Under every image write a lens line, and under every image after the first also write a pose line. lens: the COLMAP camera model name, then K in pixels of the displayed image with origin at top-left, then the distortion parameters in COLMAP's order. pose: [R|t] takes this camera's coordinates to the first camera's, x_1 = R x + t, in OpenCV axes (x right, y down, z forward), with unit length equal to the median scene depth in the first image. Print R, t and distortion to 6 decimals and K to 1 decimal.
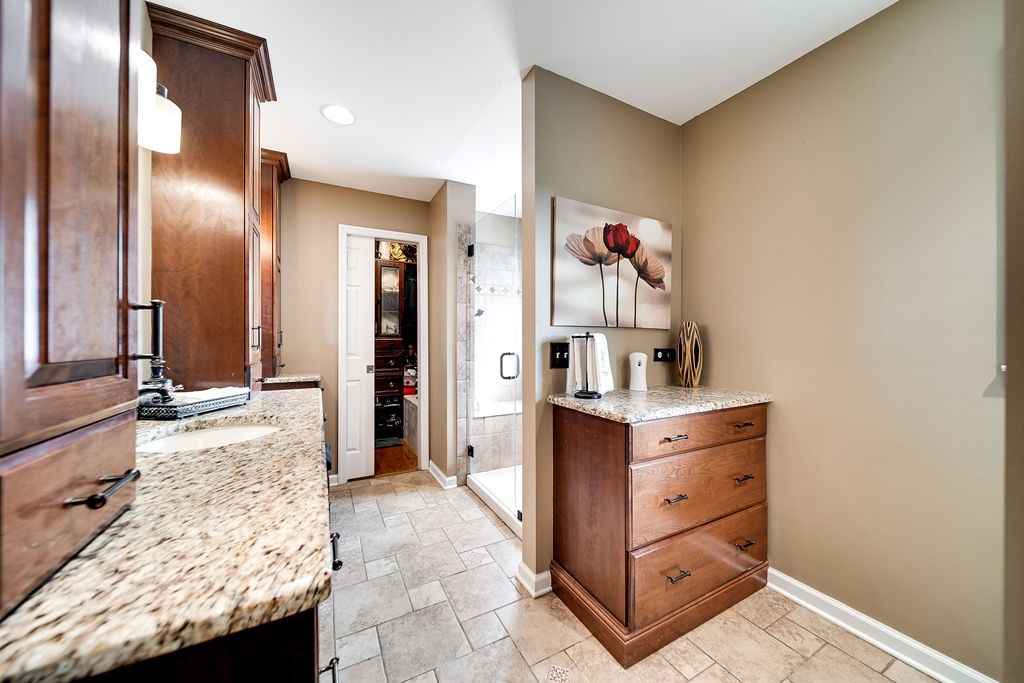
lens RADIAL K [[364.4, 0, 515.6], [0, 364.4, 337.1], [0, 0, 1]] dist [-0.002260, -0.000285]
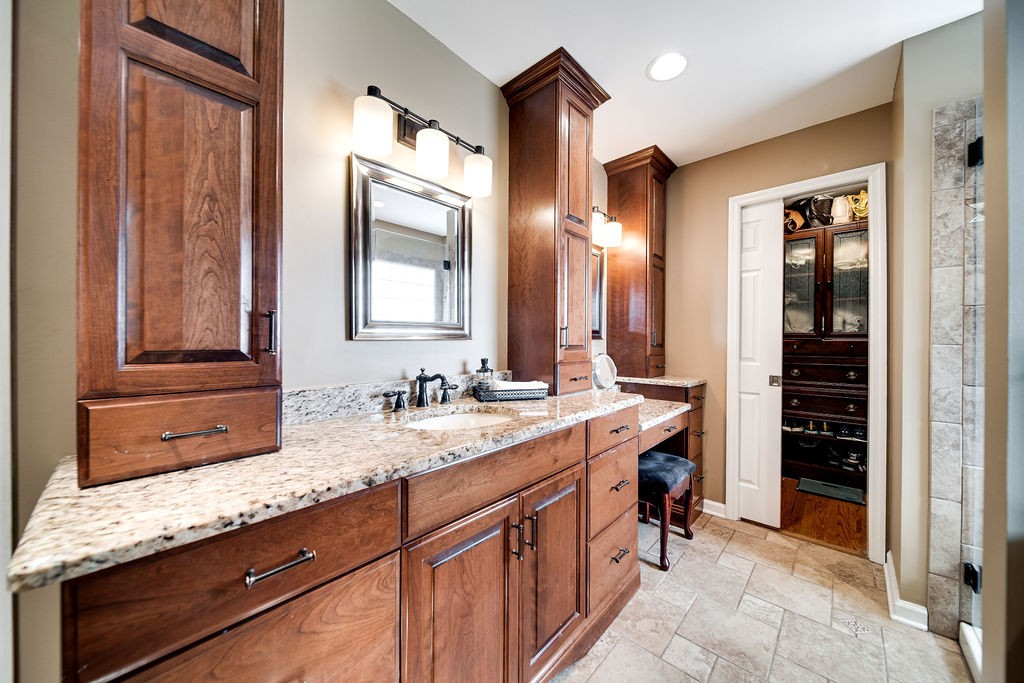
lens RADIAL K [[364.4, 0, 515.6], [0, 364.4, 337.1], [0, 0, 1]] dist [-0.002260, -0.000285]
pose [[0.324549, -0.003482, -0.945863, 0.134906], [0.002531, 0.999993, -0.002812, 0.001838], [0.945866, -0.001481, 0.324555, 0.301233]]
